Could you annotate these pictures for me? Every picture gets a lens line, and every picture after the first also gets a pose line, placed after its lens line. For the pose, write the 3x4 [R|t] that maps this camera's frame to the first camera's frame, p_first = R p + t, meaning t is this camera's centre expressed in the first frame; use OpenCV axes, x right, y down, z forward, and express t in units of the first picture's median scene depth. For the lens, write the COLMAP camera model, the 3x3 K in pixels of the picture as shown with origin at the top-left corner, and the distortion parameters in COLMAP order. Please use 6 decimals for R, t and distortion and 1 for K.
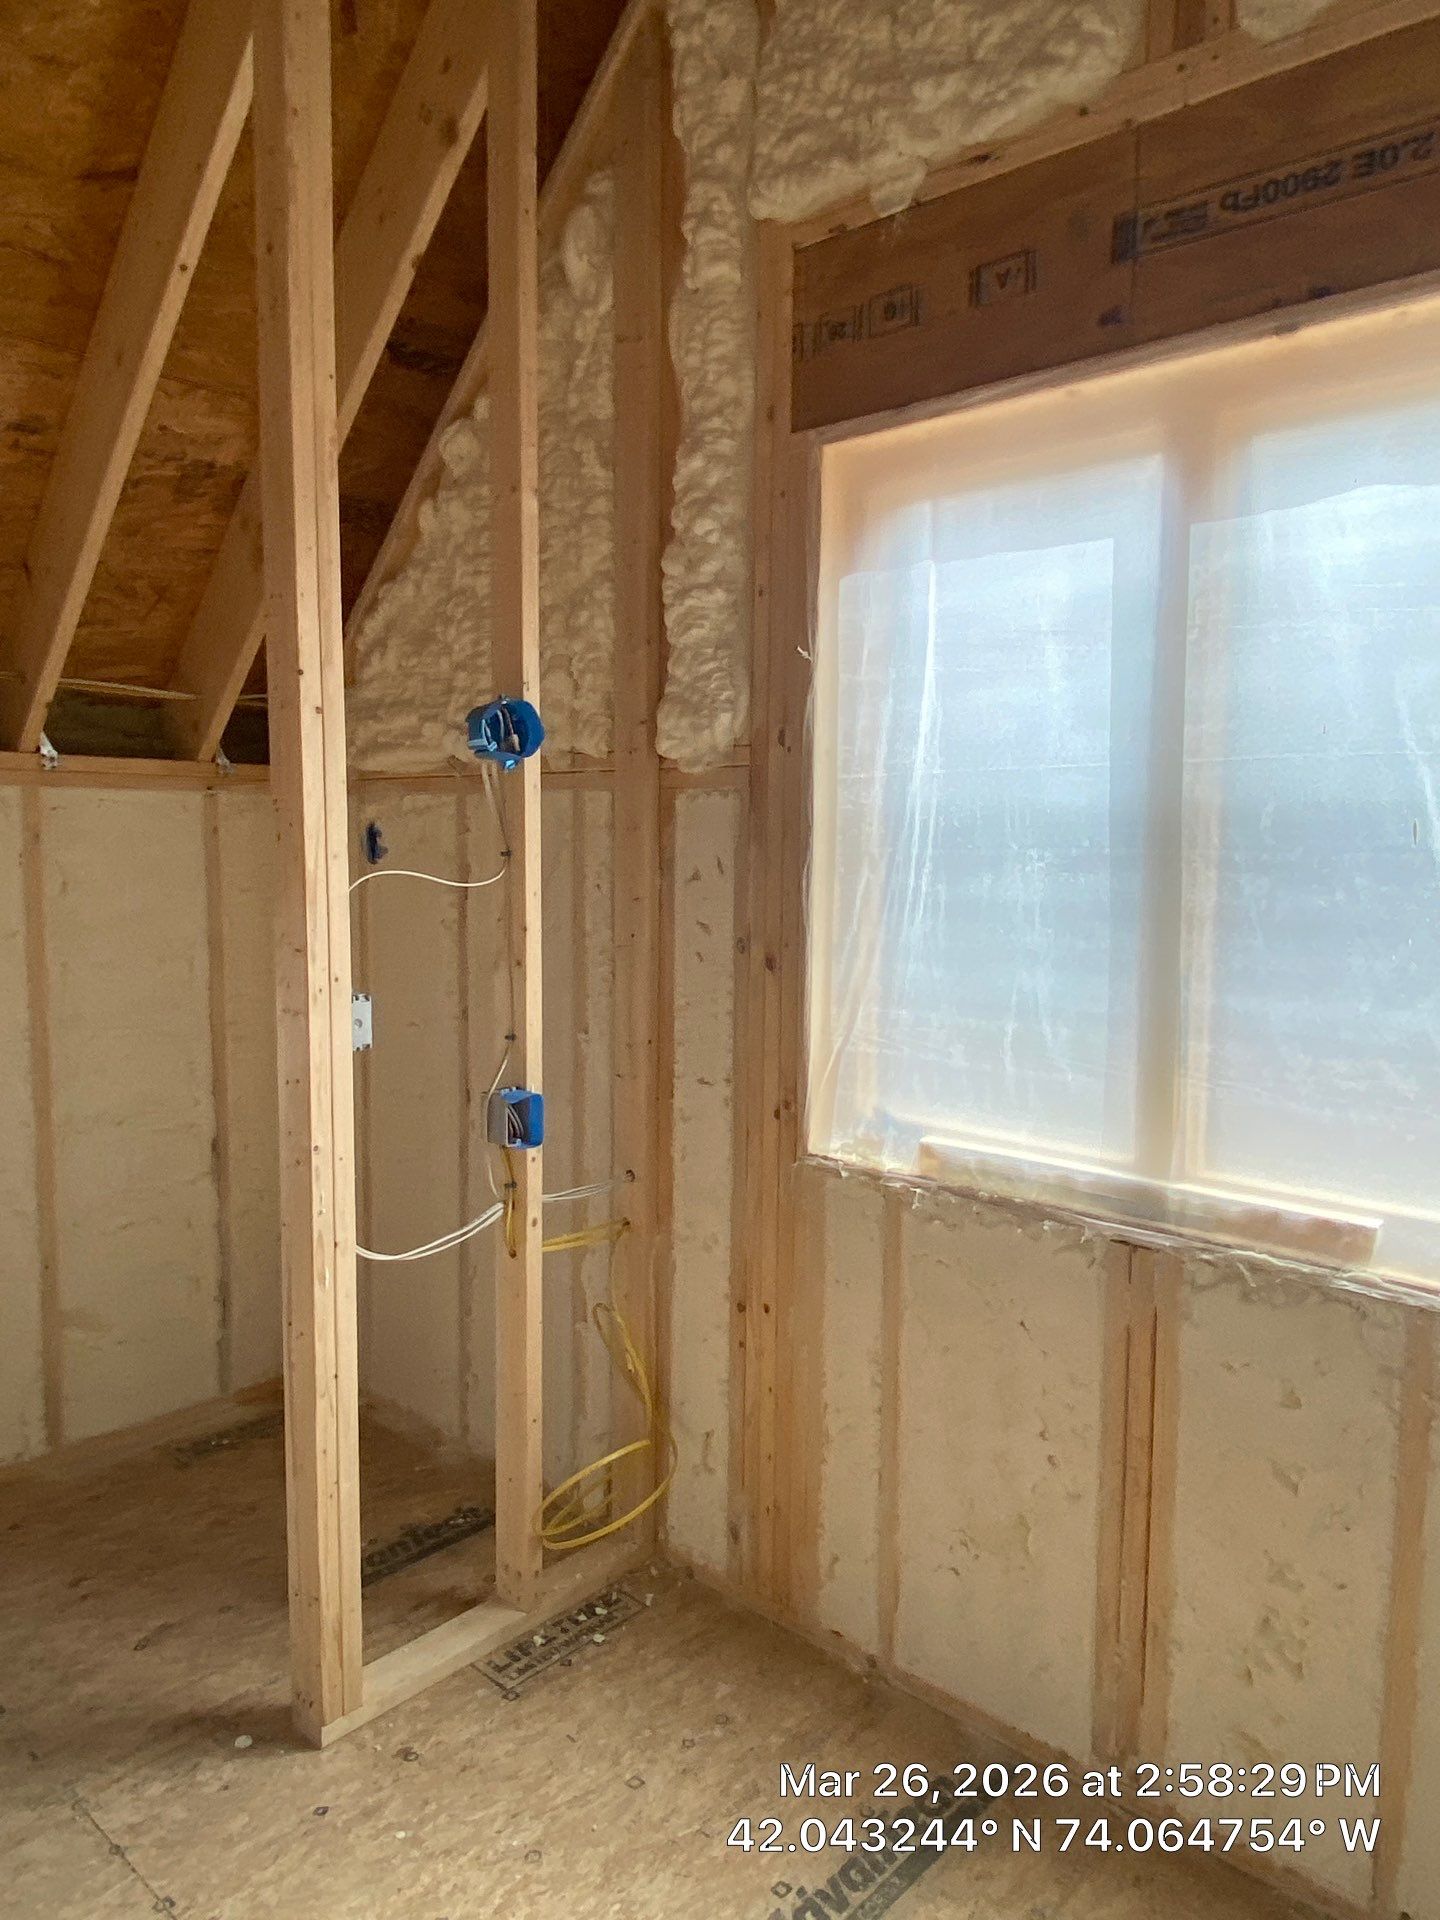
lens RADIAL K [[1352.3, 0, 698.5], [0, 1352.3, 956.4], [0, 0, 1]] dist [0.103122, -0.101349]
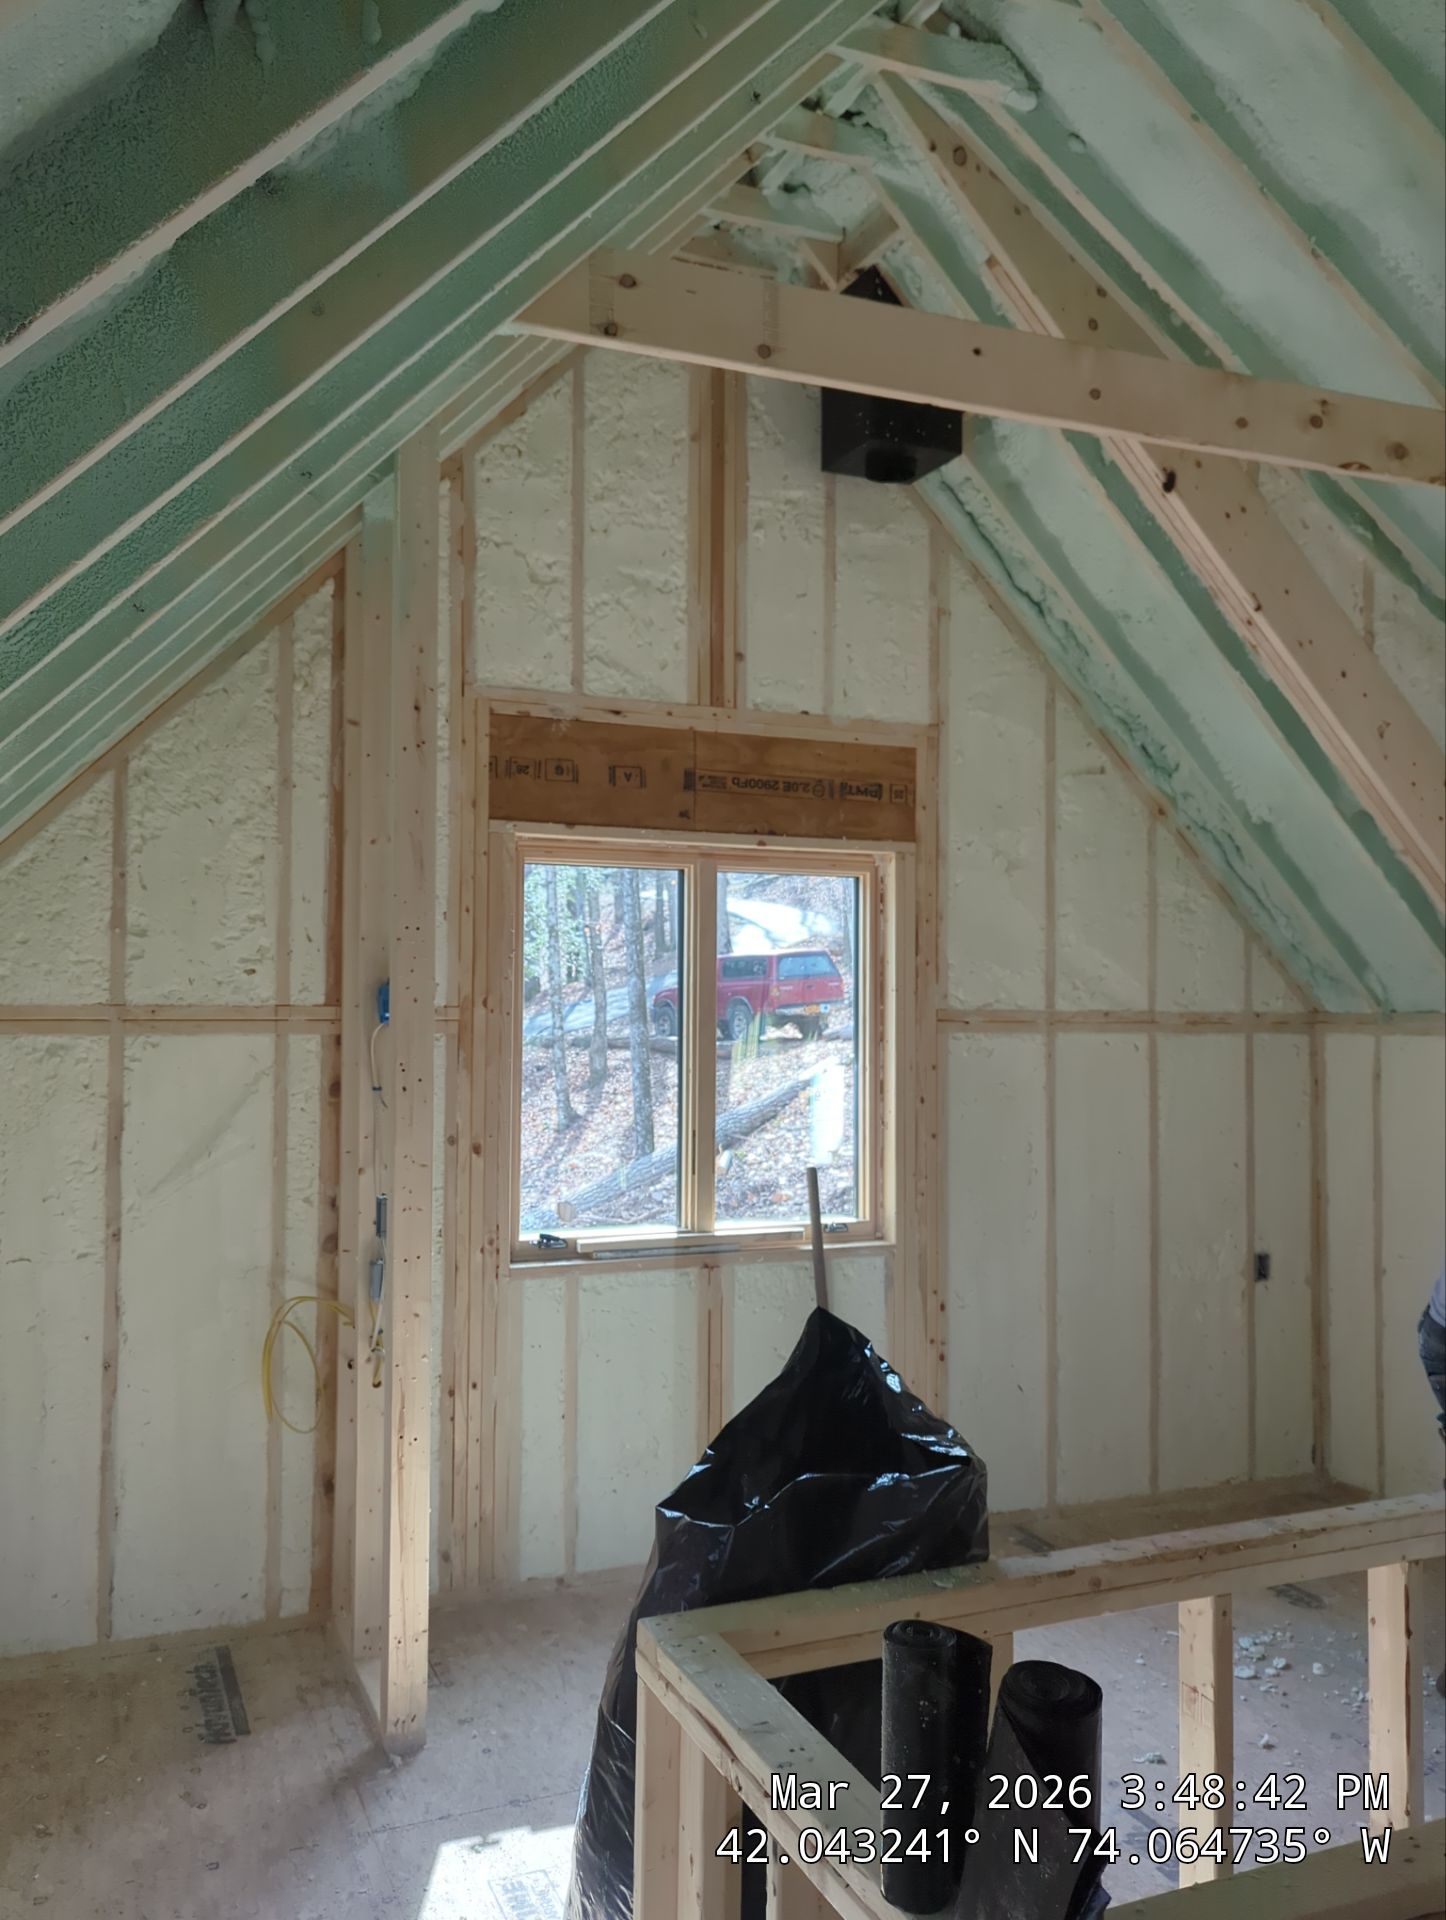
lens RADIAL K [[1571.3, 0, 727.3], [0, 1571.3, 955.7], [0, 0, 1]] dist [0.073857, -0.080172]
pose [[0.398231, 0.019649, 0.917075, -1.482731], [0.079278, 0.995292, -0.055750, -0.092482], [-0.913853, 0.094905, 0.394798, 0.025035]]
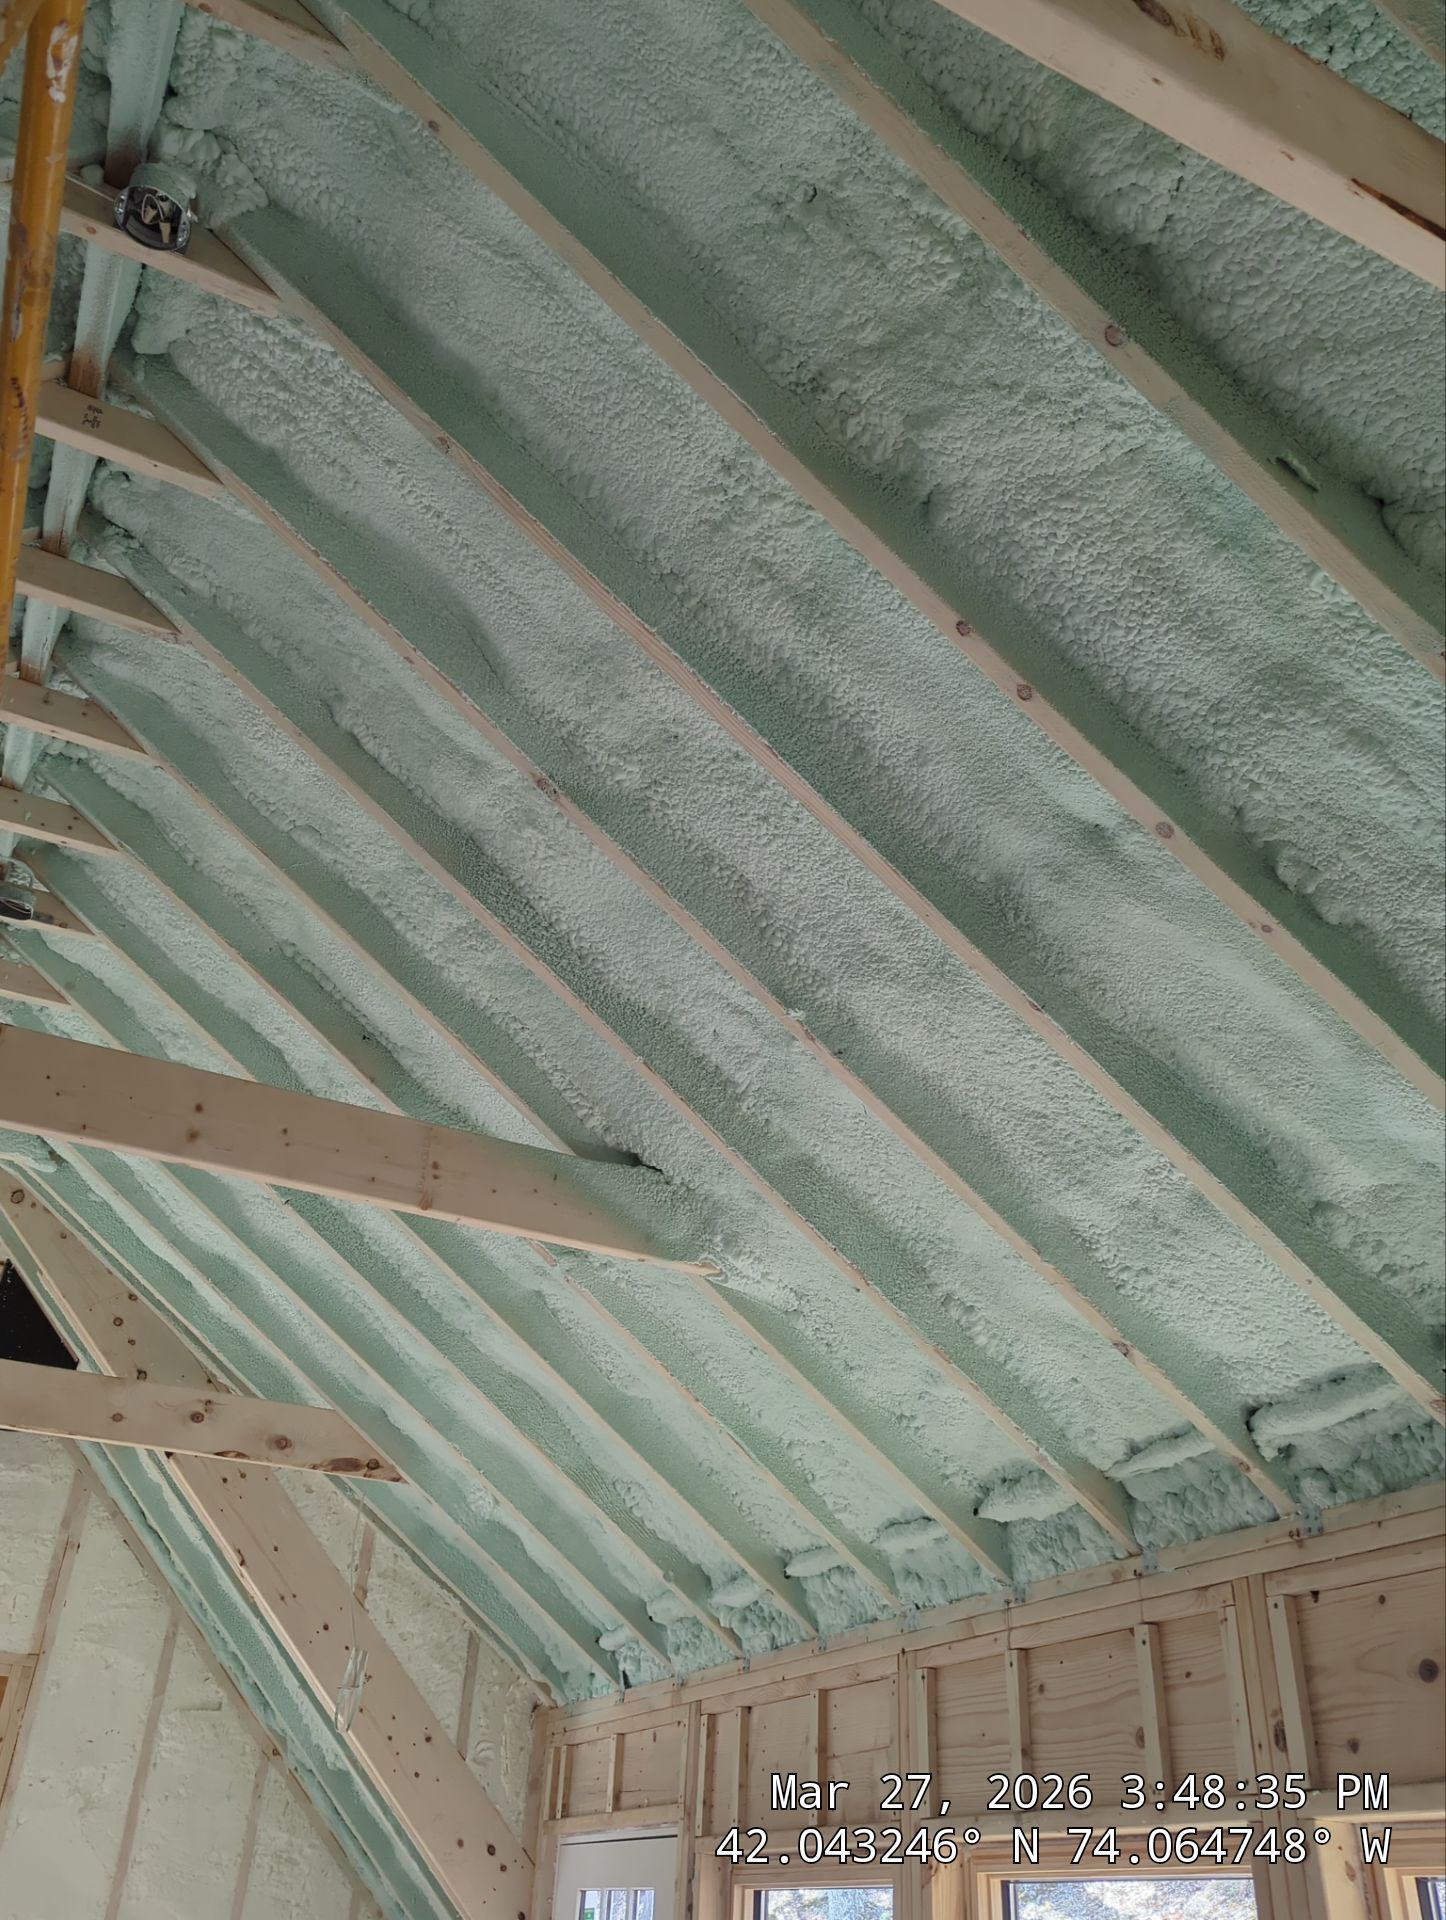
lens RADIAL K [[1562.5, 0, 727.8], [0, 1562.5, 959.4], [0, 0, 1]] dist [0.071435, -0.061160]
pose [[0.343057, 0.502731, 0.793457, -1.440302], [0.045194, 0.834906, -0.548533, -0.028318], [-0.938227, 0.224038, 0.263700, -1.166544]]
